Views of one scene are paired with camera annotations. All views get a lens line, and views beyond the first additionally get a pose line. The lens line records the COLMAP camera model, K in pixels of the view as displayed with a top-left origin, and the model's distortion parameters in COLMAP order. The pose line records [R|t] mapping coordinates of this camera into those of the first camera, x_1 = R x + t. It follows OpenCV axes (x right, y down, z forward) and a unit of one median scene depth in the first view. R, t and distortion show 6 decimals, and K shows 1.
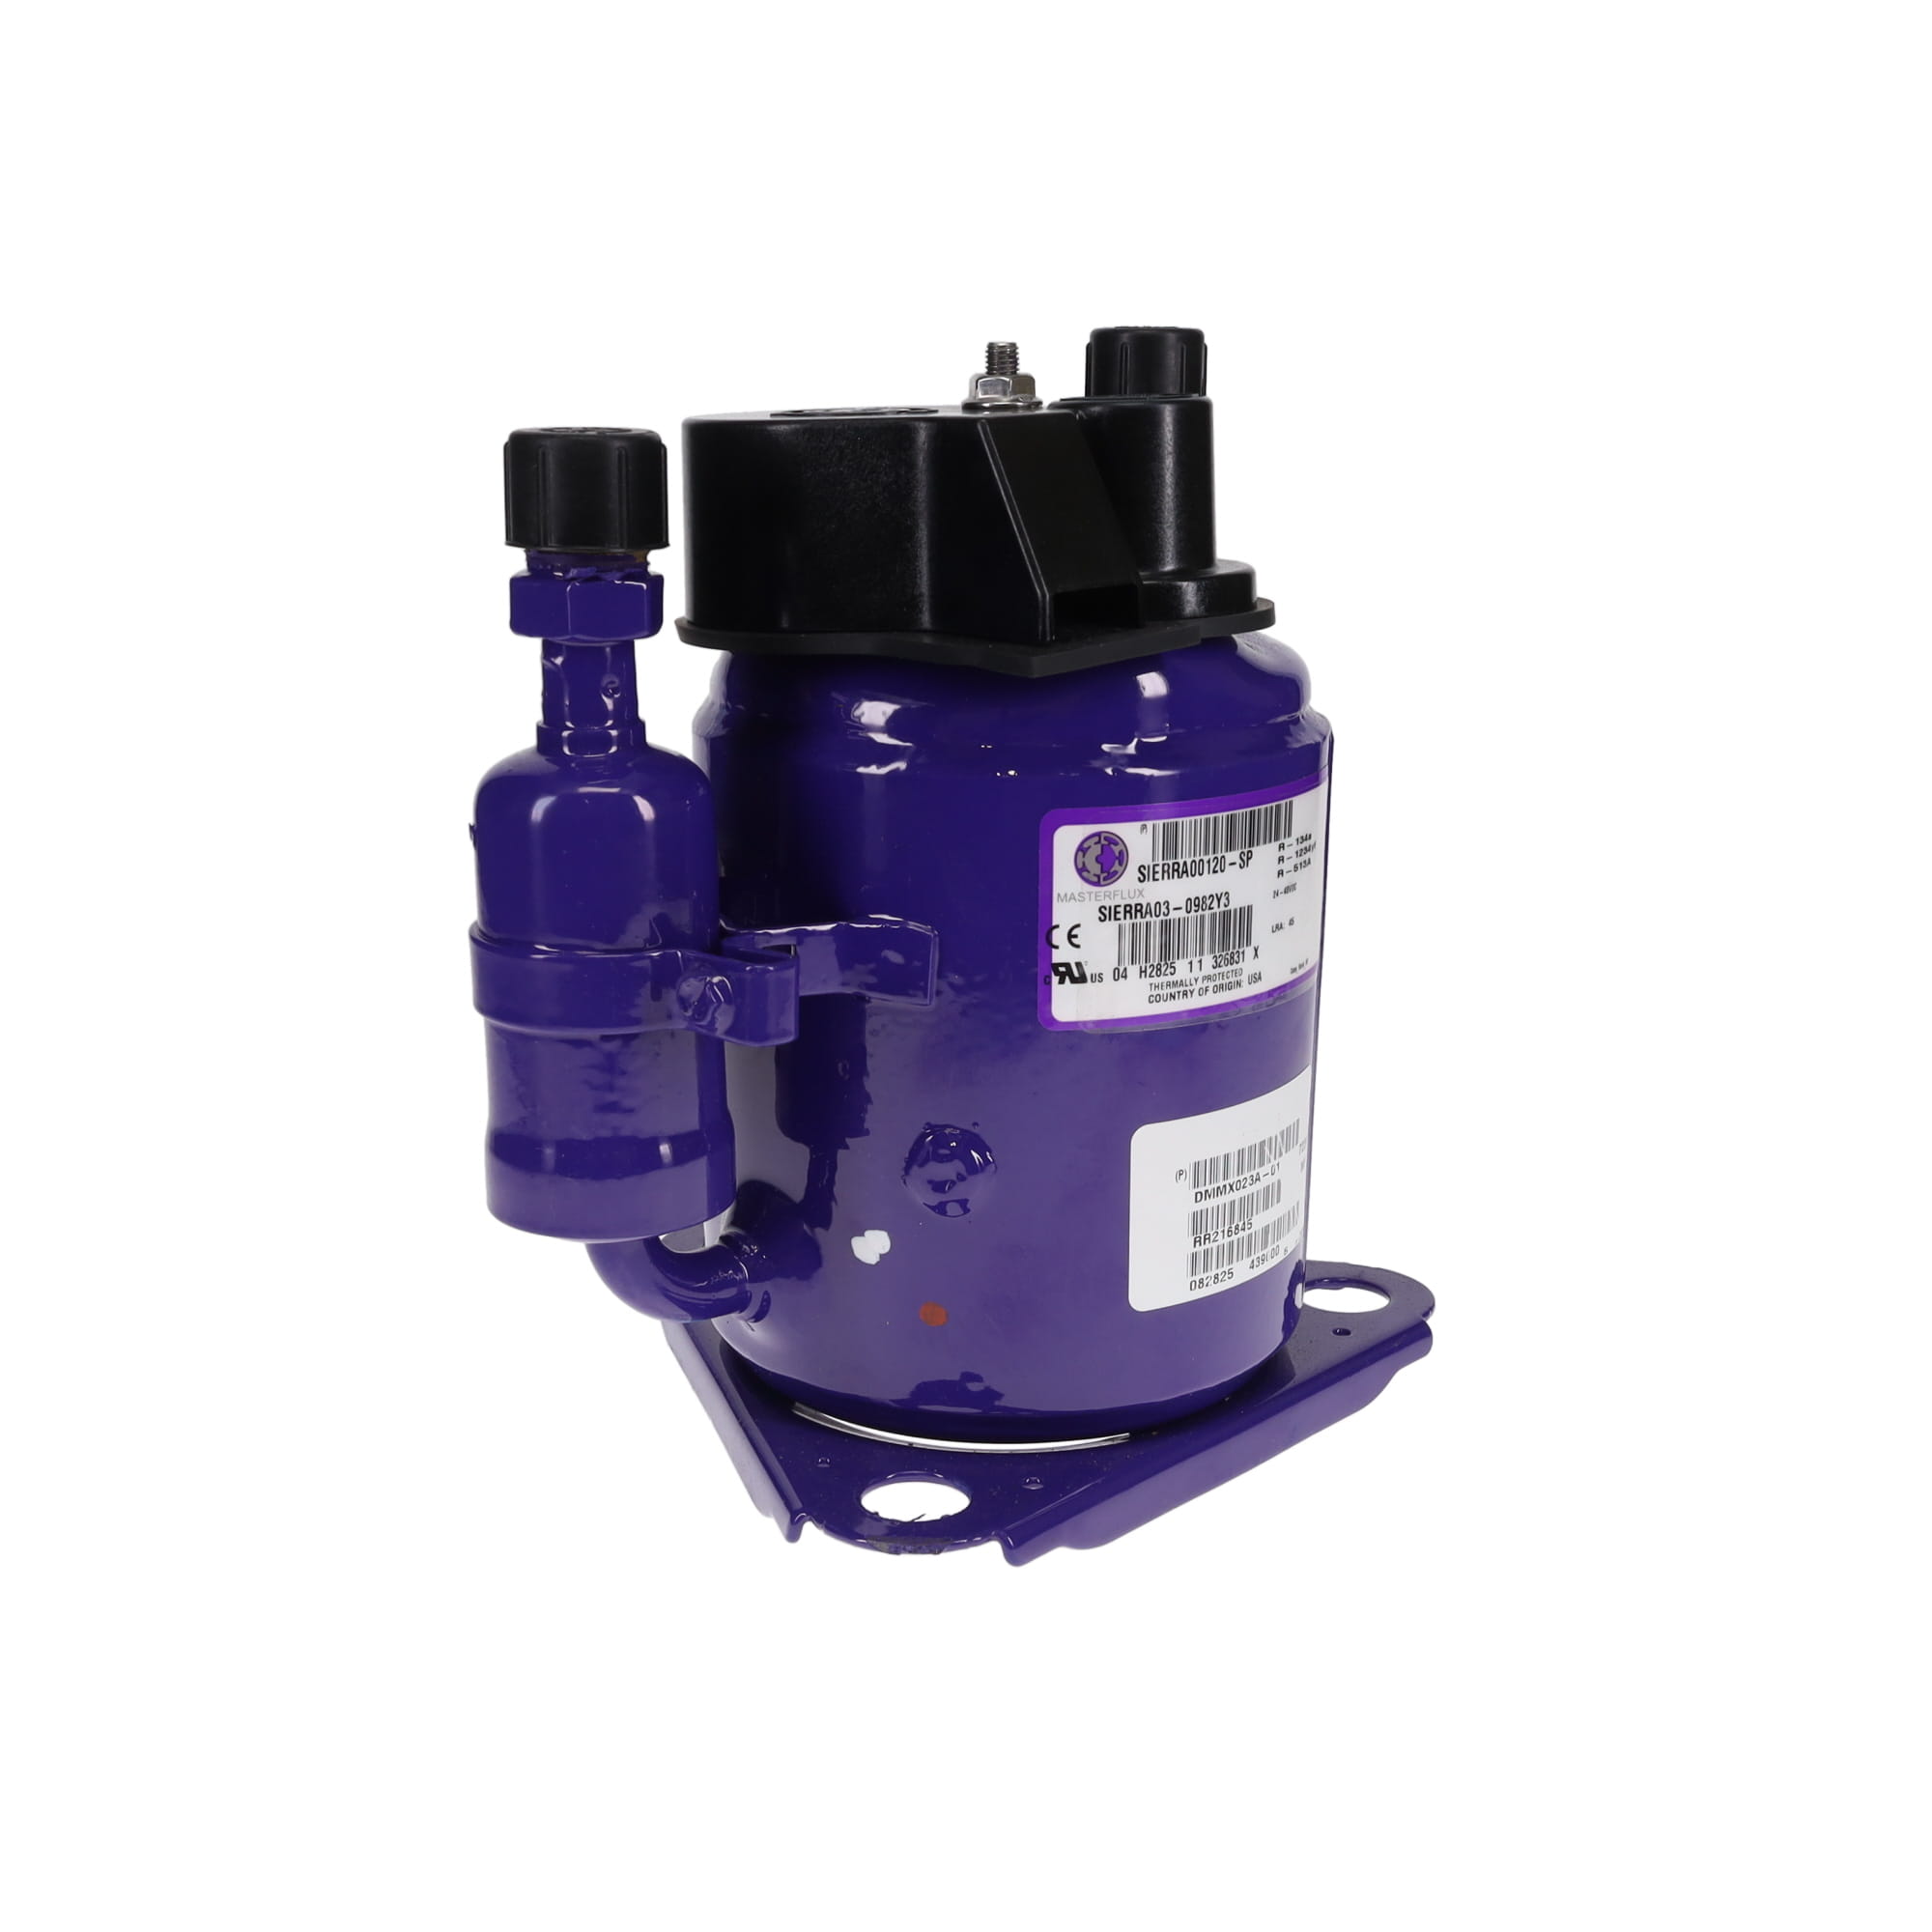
lens RADIAL K [[2517.6, 0, 966.0], [0, 2517.6, 966.0], [0, 0, 1]] dist [0.129663, -0.023801]
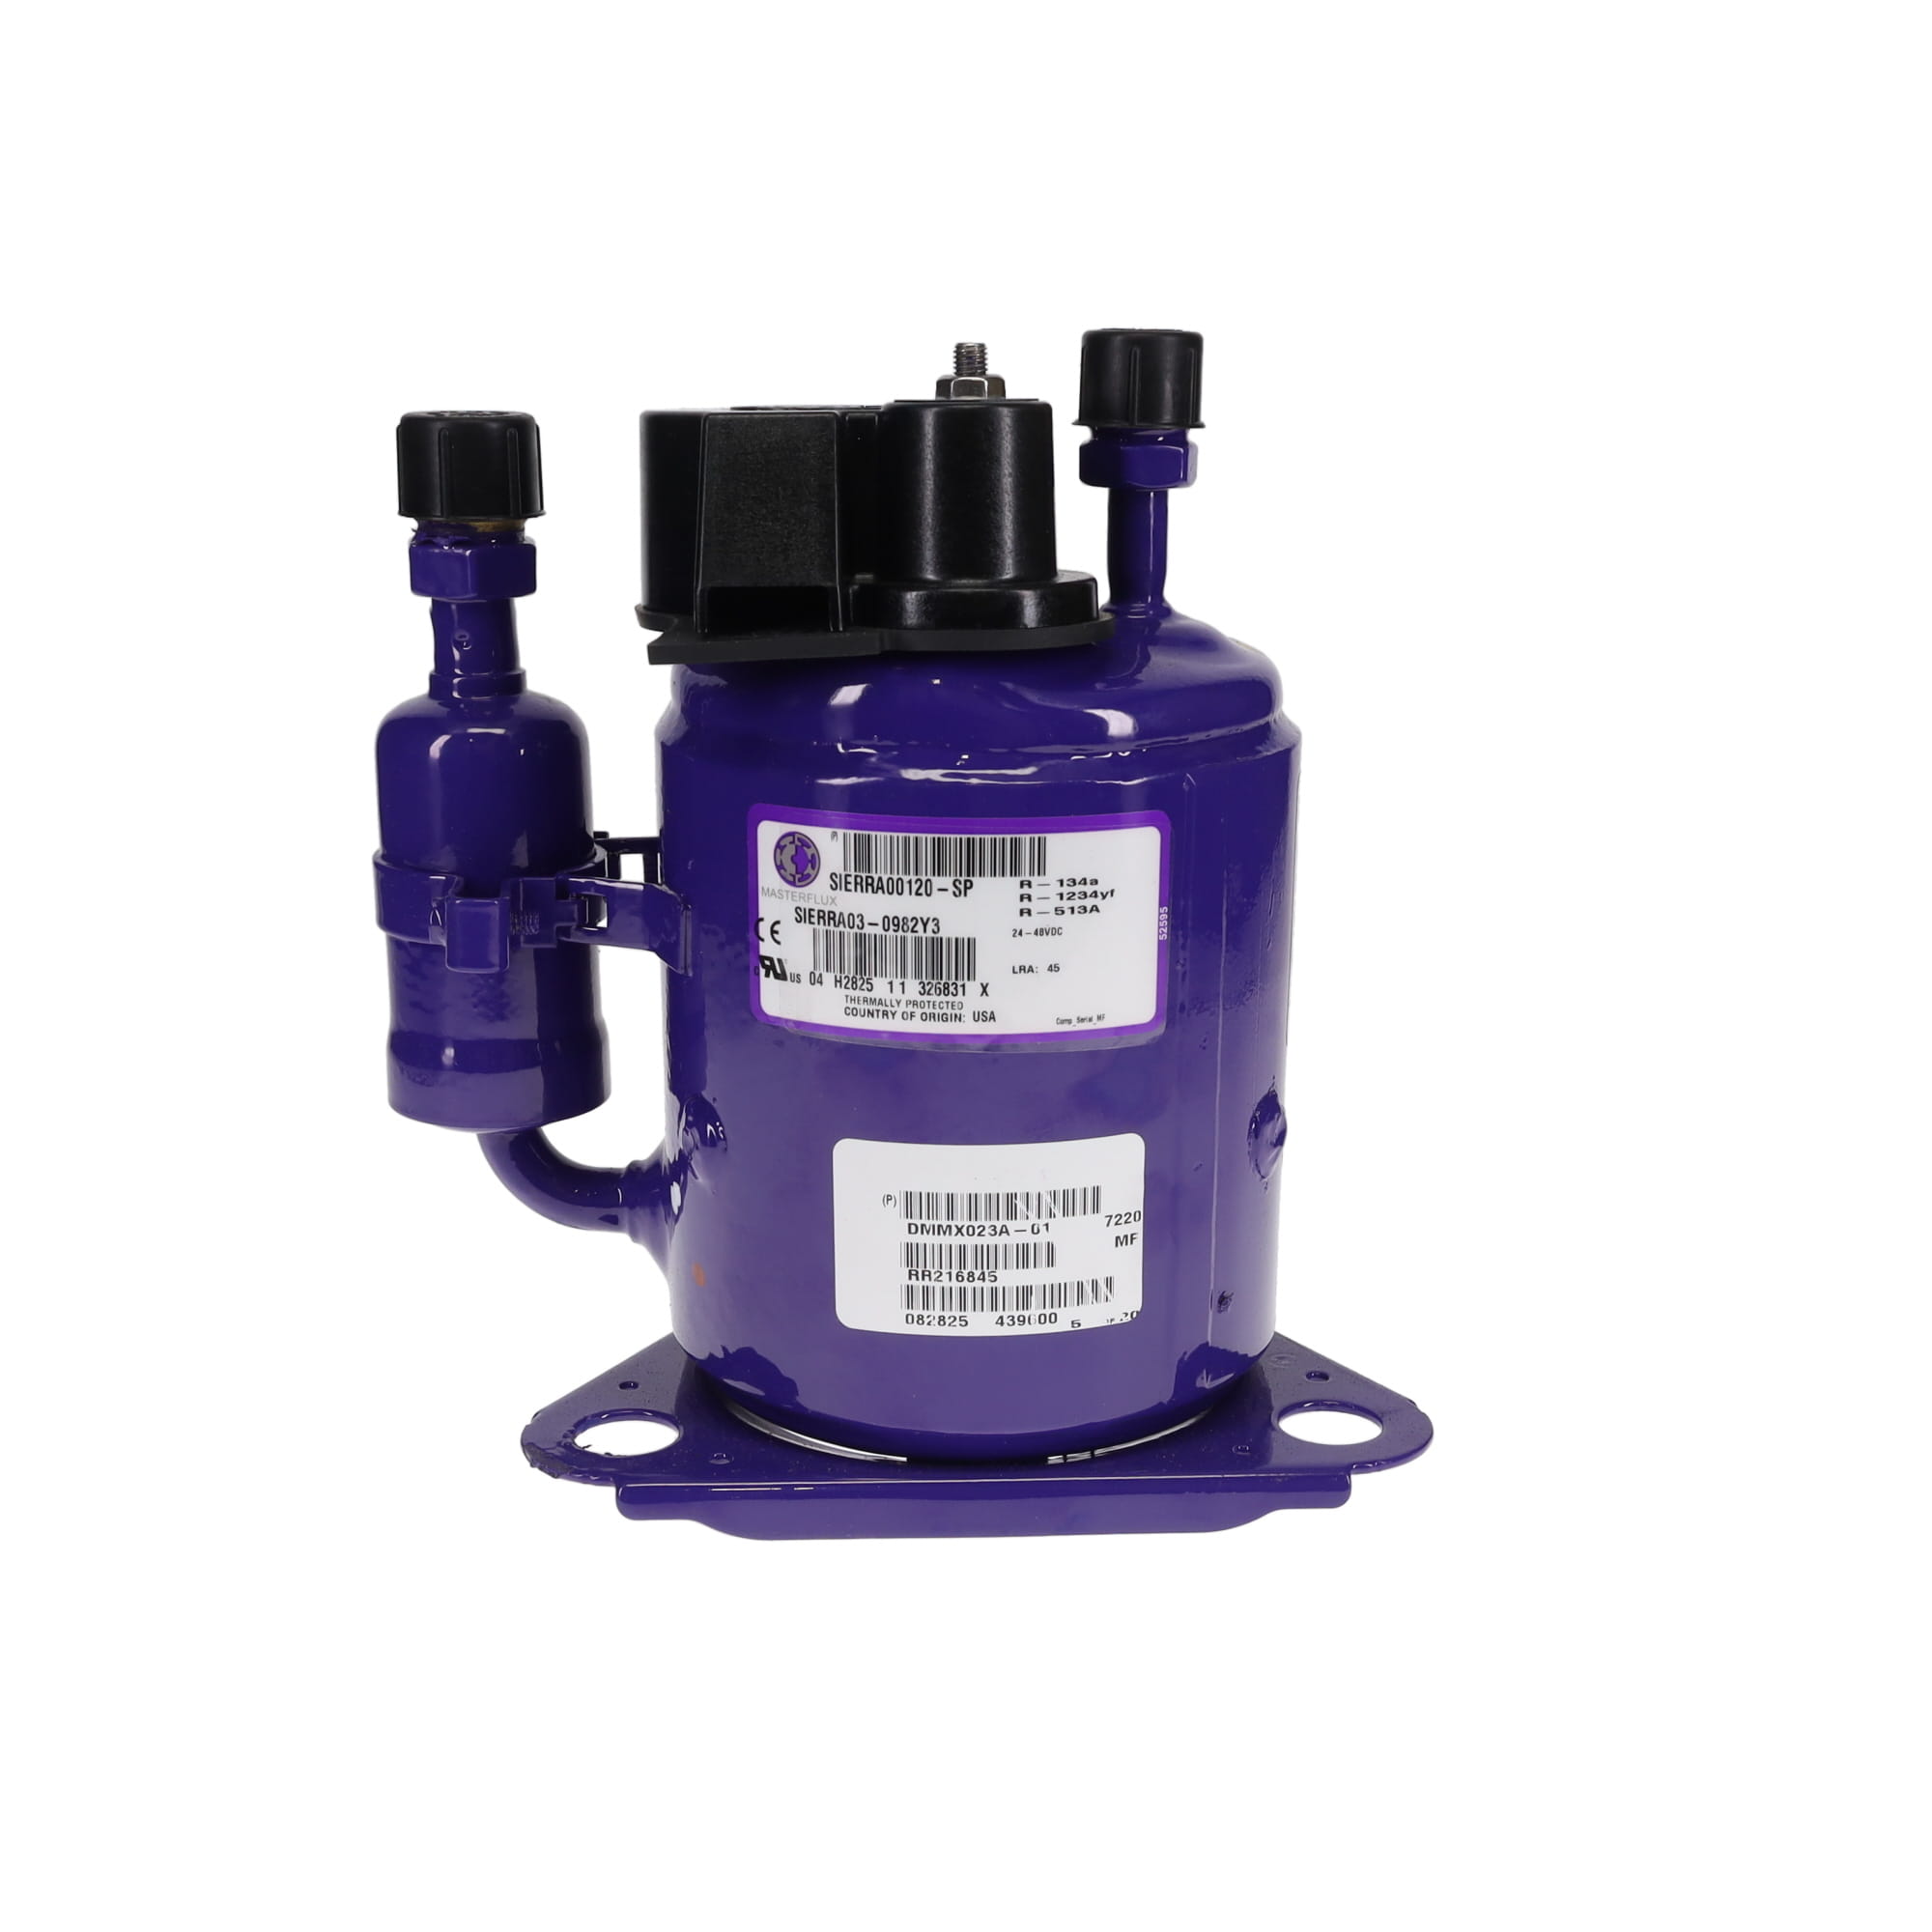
lens RADIAL K [[2517.6, 0, 966.0], [0, 2517.6, 966.0], [0, 0, 1]] dist [0.129663, -0.023801]
pose [[0.707143, 0.175069, -0.685054, 0.778298], [-0.175435, 0.982009, 0.069866, -0.081128], [0.684960, 0.070778, 0.725134, 0.318882]]
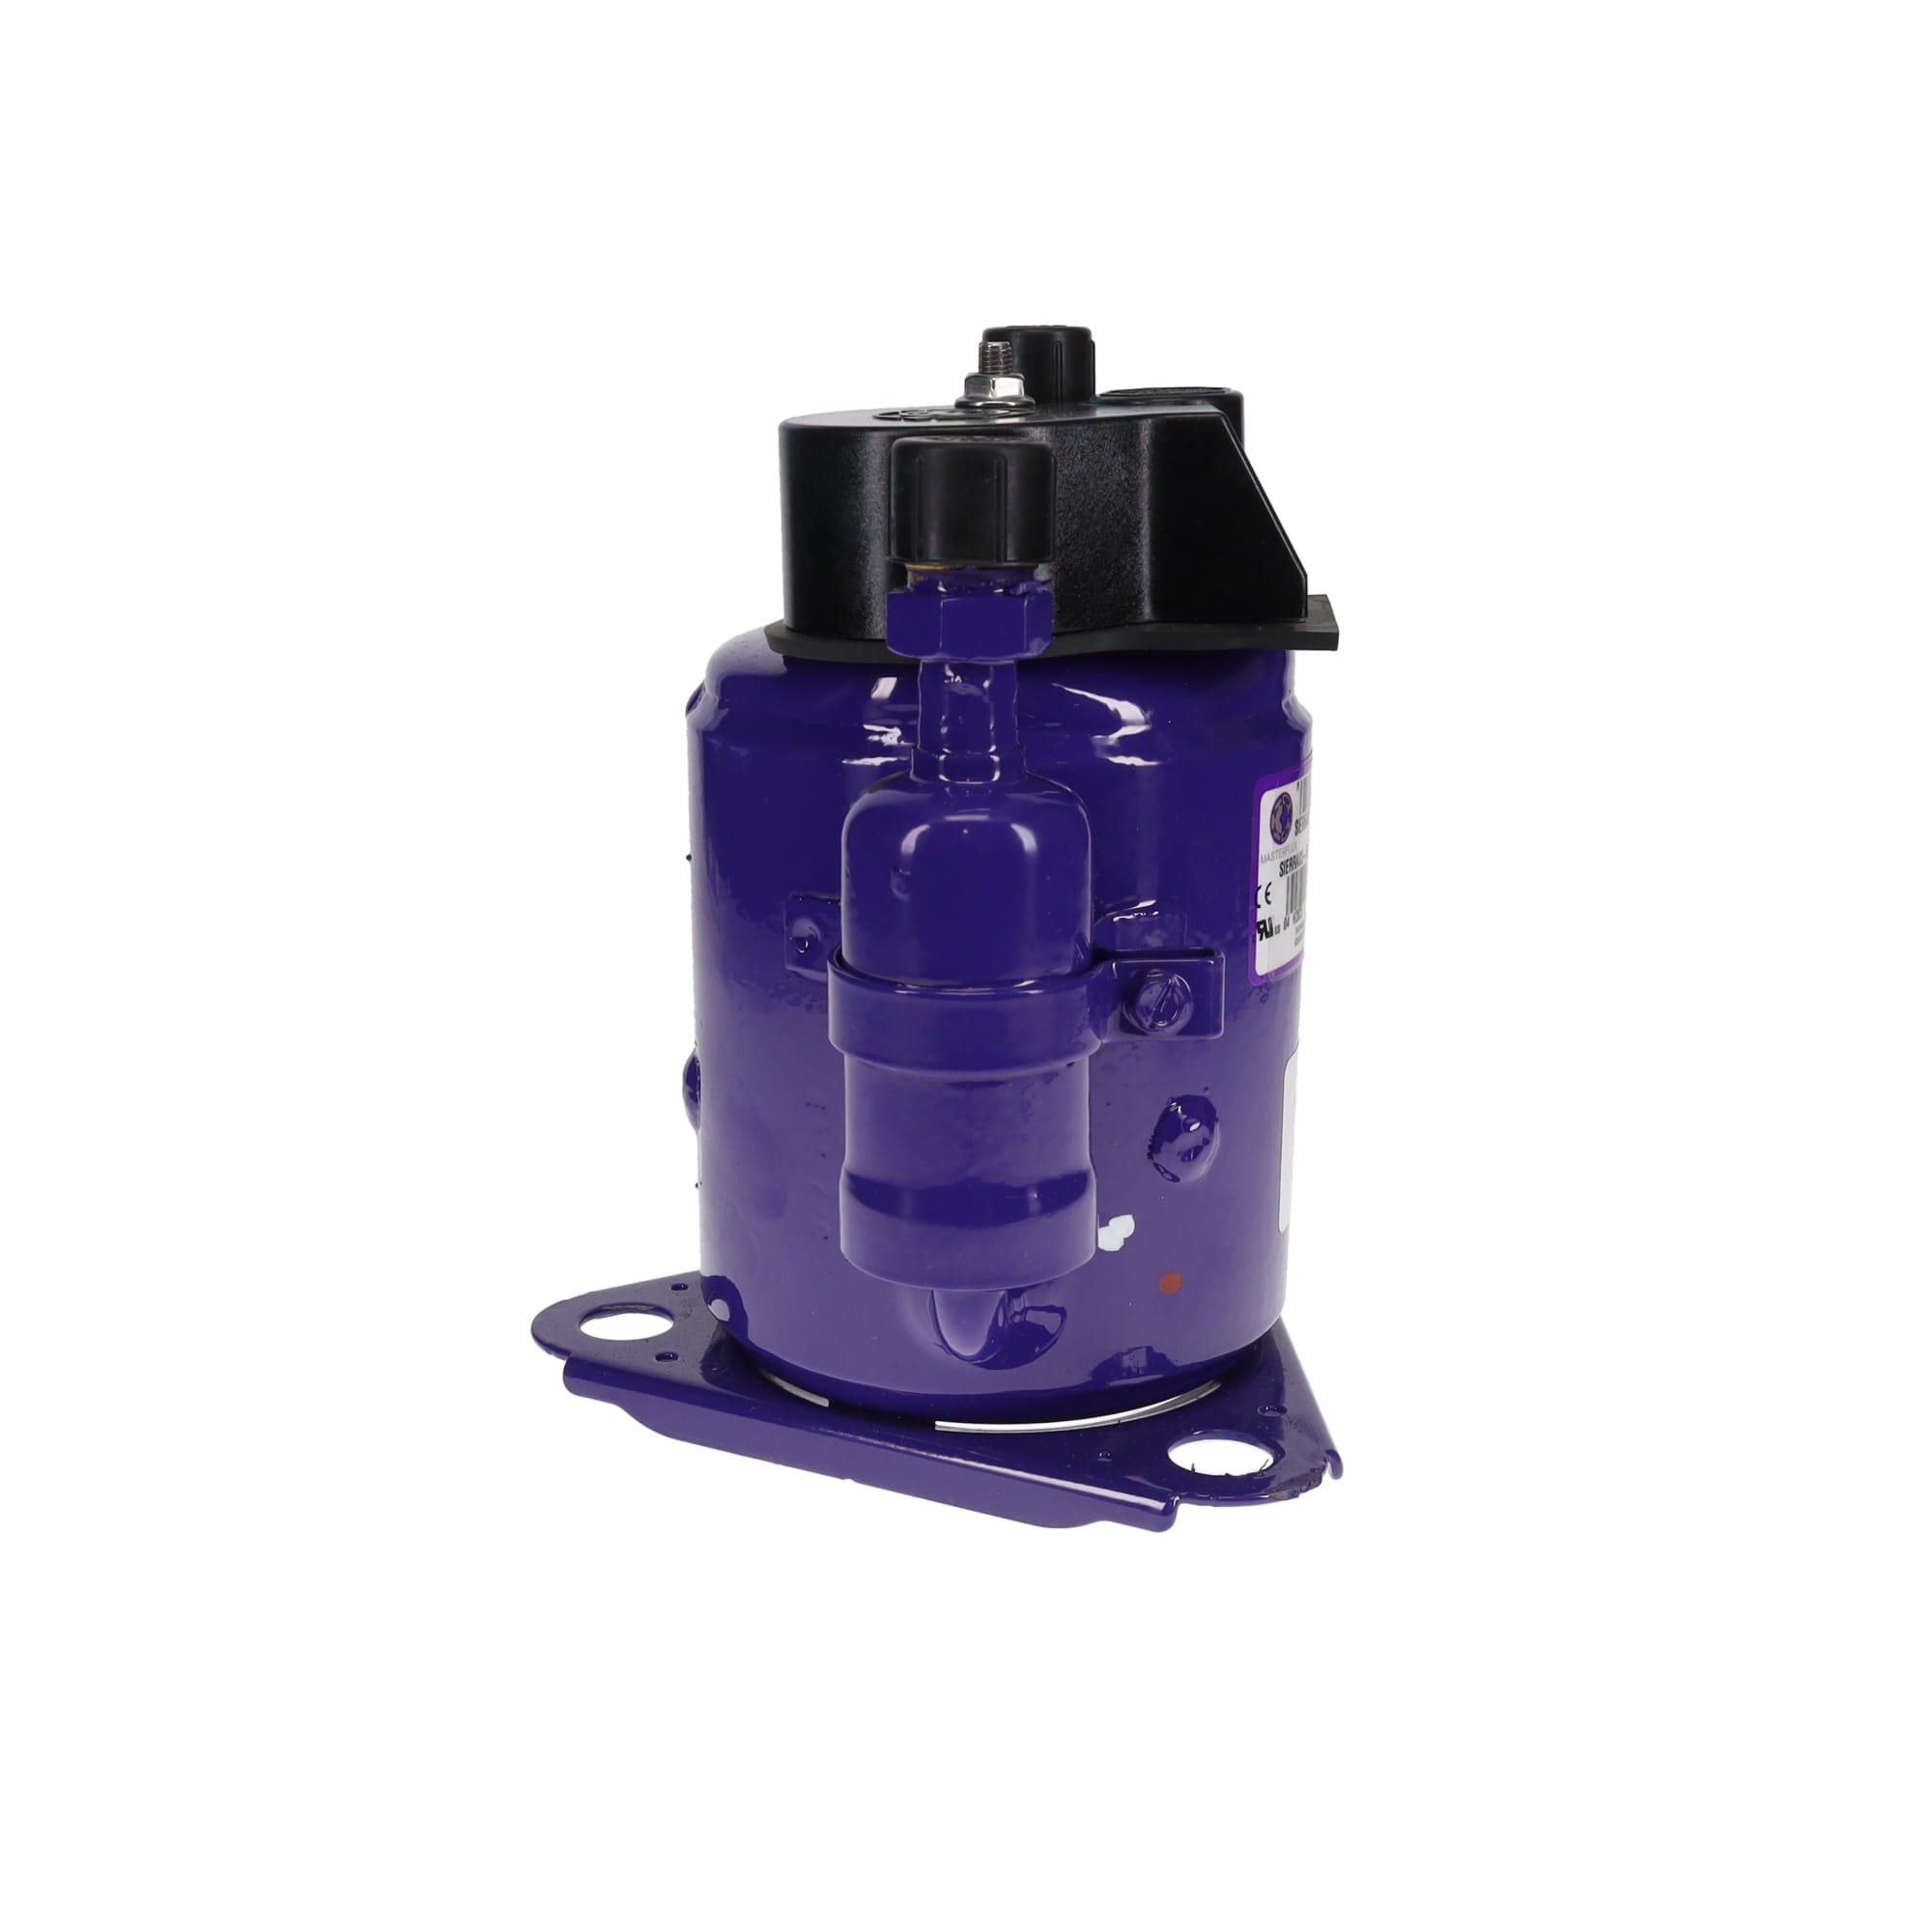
lens RADIAL K [[2517.6, 0, 966.0], [0, 2517.6, 966.0], [0, 0, 1]] dist [0.129663, -0.023801]
pose [[0.713039, -0.176541, 0.678534, -0.772206], [0.174336, 0.982028, 0.072302, -0.080635], [-0.679104, 0.066739, 0.731002, 0.300828]]
